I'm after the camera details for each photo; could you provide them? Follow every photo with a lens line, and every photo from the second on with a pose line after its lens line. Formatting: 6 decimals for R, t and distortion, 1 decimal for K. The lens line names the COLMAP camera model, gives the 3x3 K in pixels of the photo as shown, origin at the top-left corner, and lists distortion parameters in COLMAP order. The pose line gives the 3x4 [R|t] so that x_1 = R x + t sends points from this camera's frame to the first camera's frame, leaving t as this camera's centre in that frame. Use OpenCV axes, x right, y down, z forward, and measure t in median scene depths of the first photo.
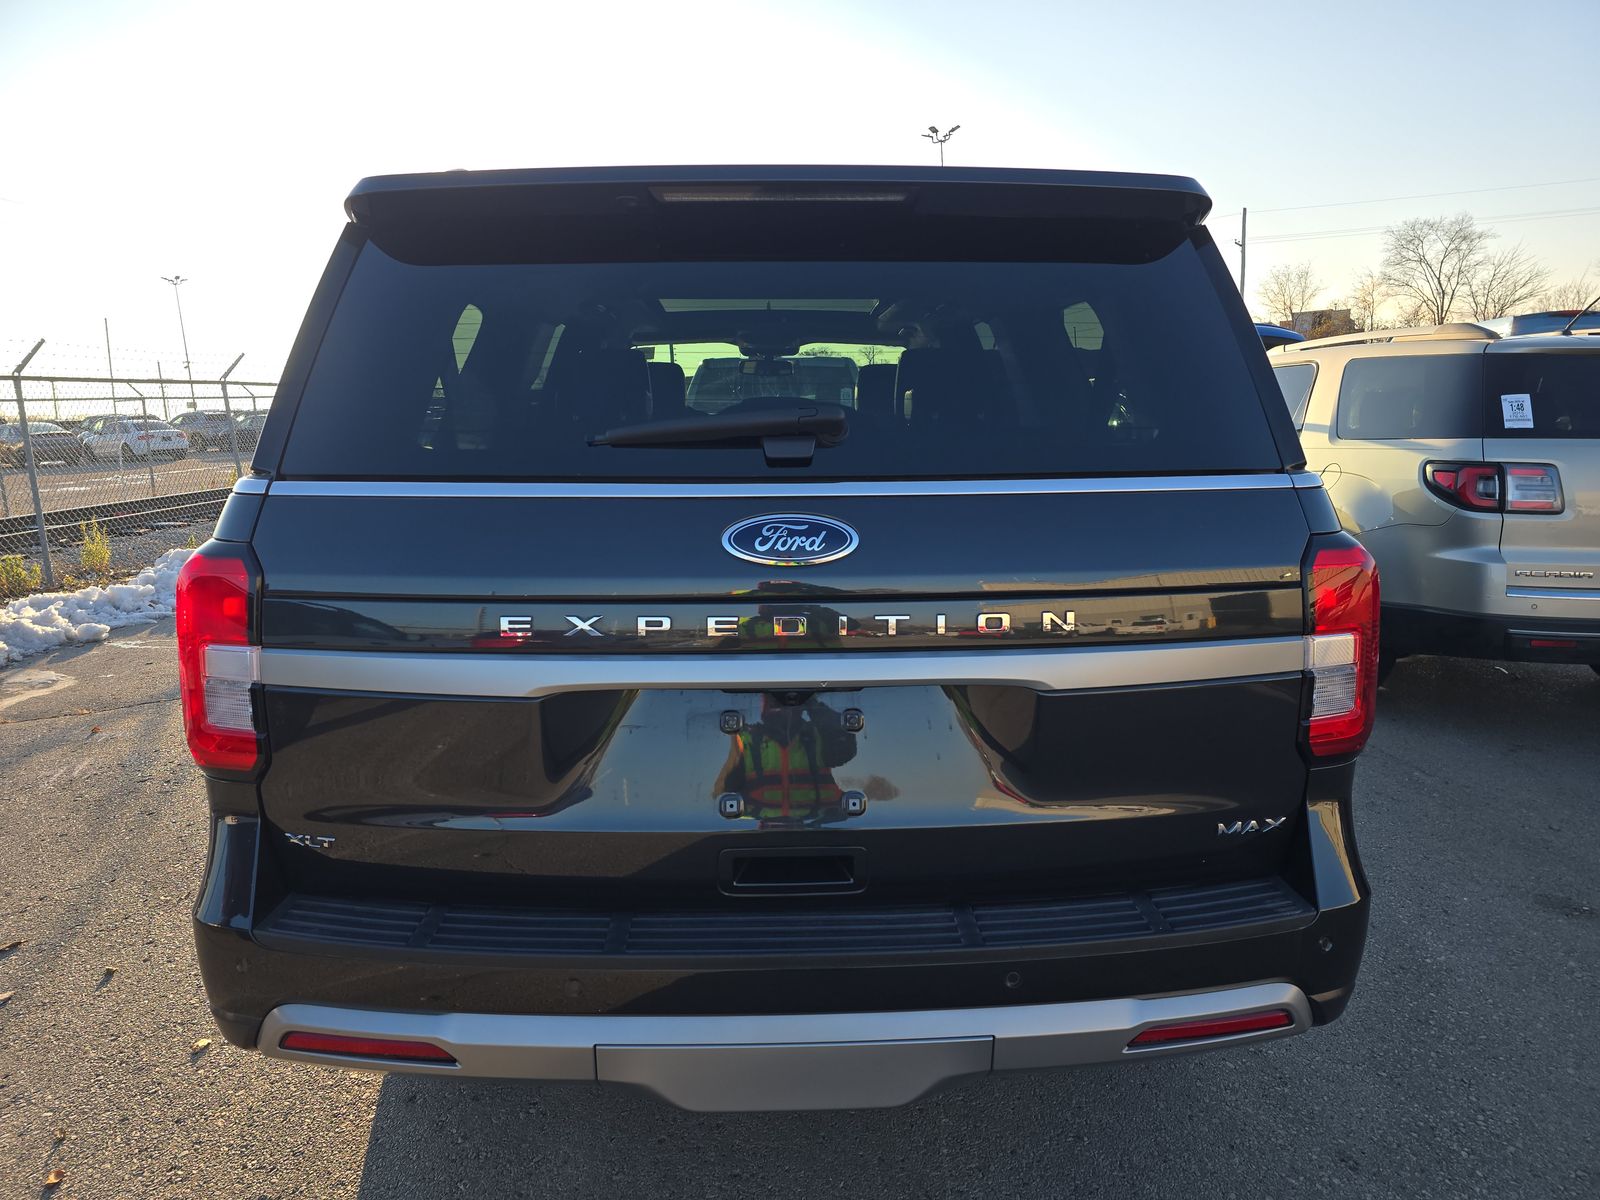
lens RADIAL K [[1105.0, 0, 800.0], [0, 1105.0, 600.0], [0, 0, 1]] dist [0.059204, -0.056716]
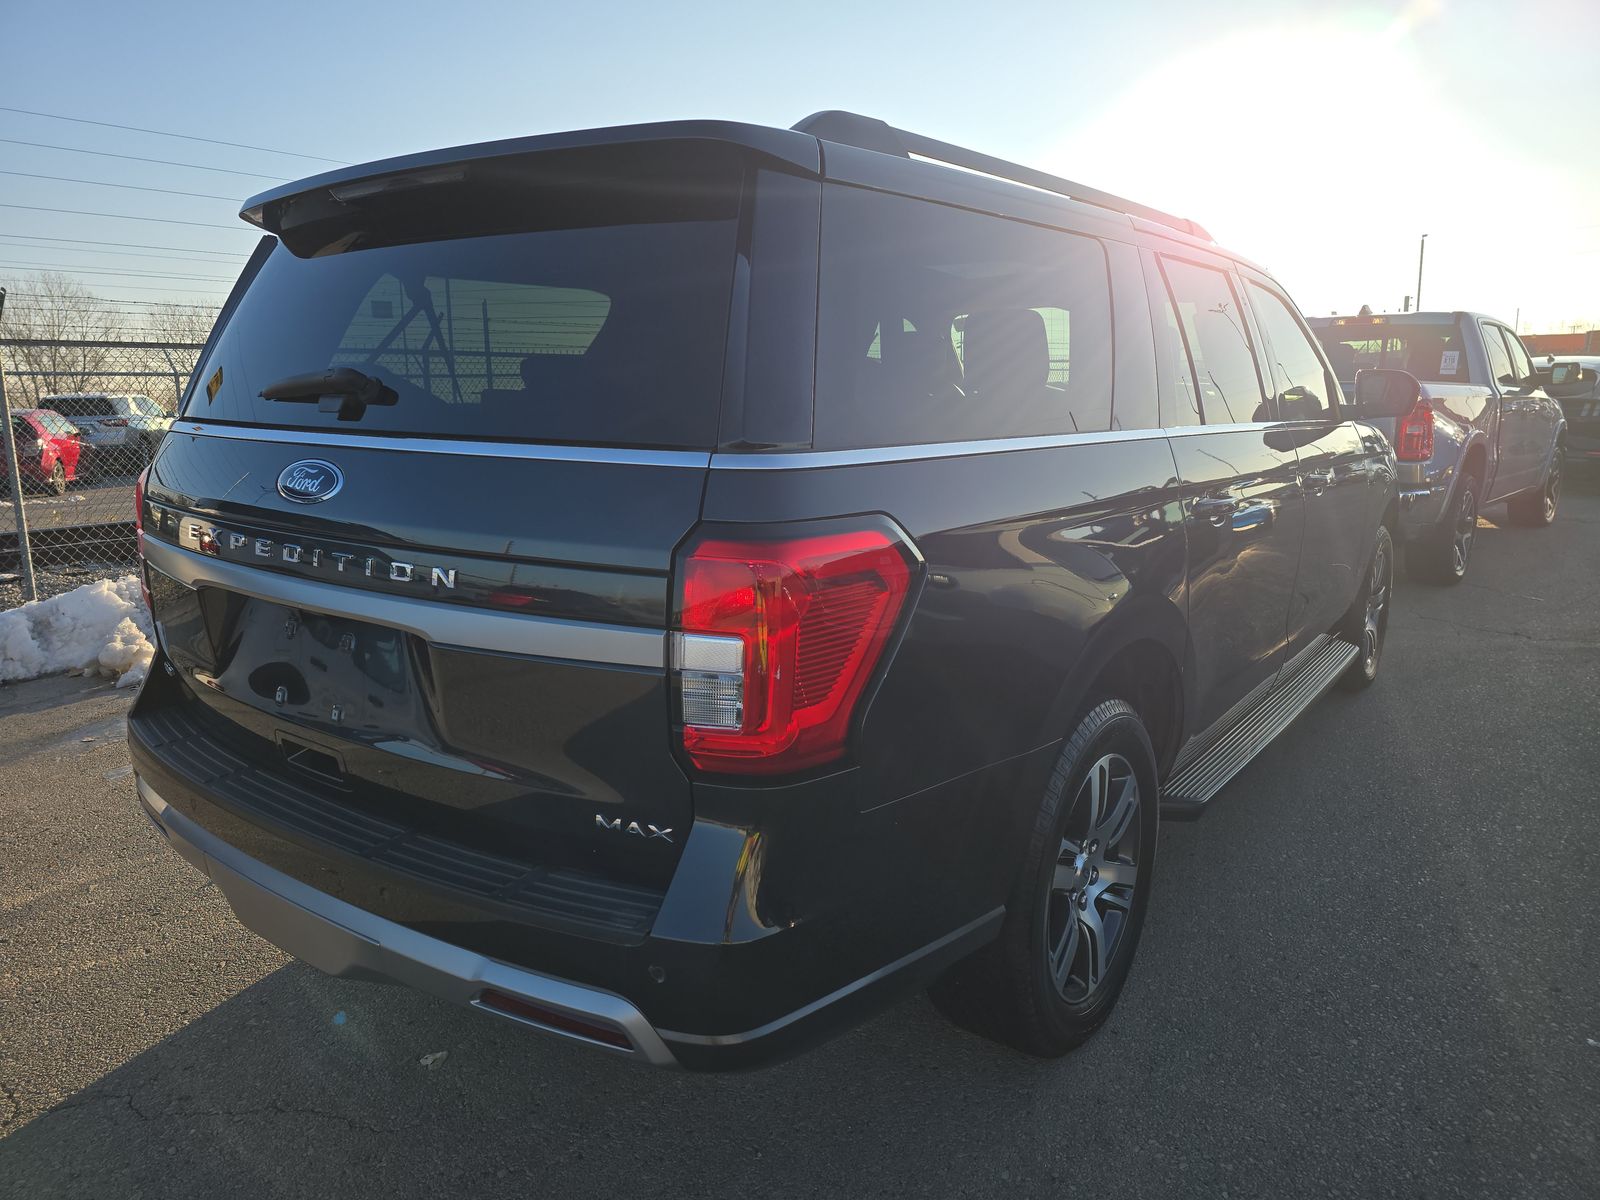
lens RADIAL K [[1105.0, 0, 800.0], [0, 1105.0, 600.0], [0, 0, 1]] dist [0.059204, -0.056716]
pose [[0.779886, 0.130629, -0.612139, 1.073589], [-0.123178, 0.990886, 0.054520, -0.054401], [0.613681, 0.032882, 0.788869, 0.354913]]
